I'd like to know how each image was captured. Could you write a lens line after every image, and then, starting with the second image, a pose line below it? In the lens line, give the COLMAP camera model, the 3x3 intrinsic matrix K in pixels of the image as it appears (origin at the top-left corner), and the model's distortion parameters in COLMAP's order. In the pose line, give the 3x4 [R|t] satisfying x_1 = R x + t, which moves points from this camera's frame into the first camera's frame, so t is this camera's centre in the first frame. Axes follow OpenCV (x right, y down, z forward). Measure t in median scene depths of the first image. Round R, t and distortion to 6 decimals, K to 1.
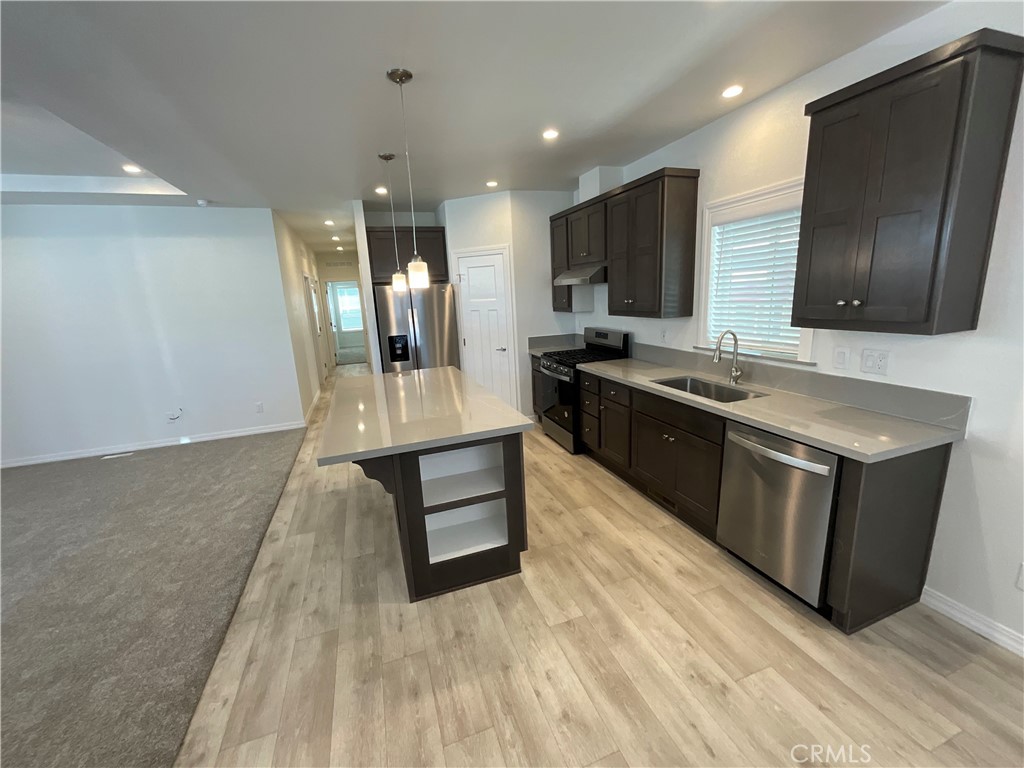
lens RADIAL K [[416.5, 0, 513.8], [0, 416.5, 384.8], [0, 0, 1]] dist [-0.004074, 0.001775]
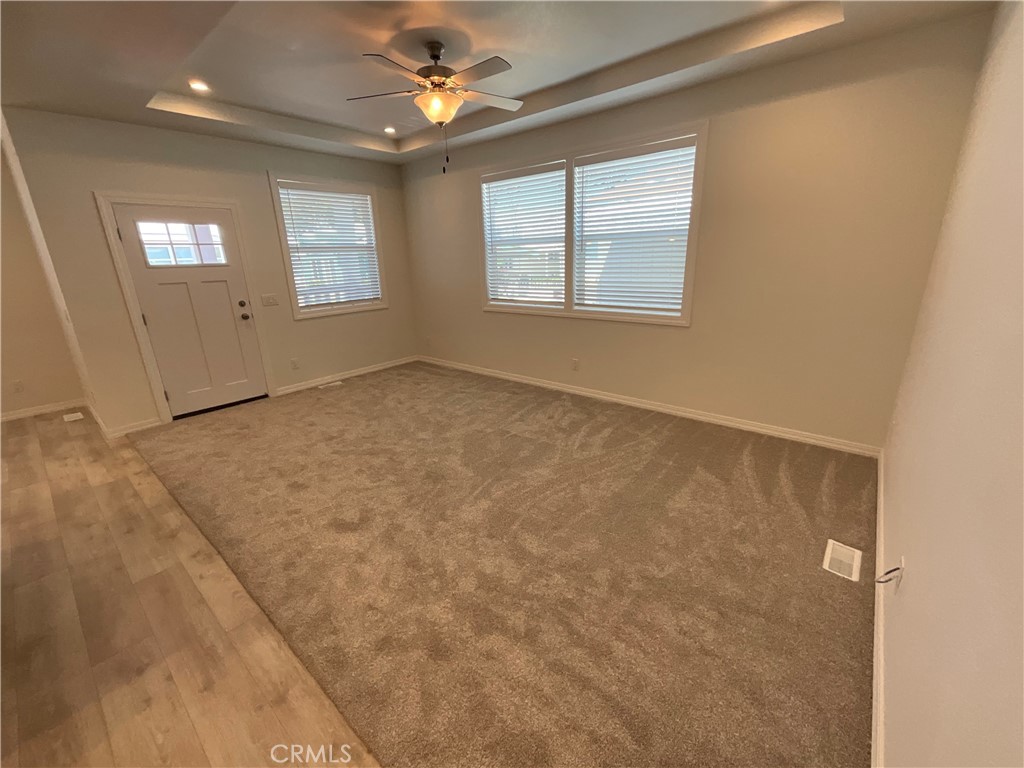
lens RADIAL K [[416.5, 0, 512.5], [0, 416.5, 383.3], [0, 0, 1]] dist [-0.004074, 0.001775]
pose [[-0.861221, 0.218068, -0.459069, -0.945186], [-0.041849, 0.869774, 0.491673, -0.373990], [0.506505, 0.442651, -0.739941, 2.055736]]
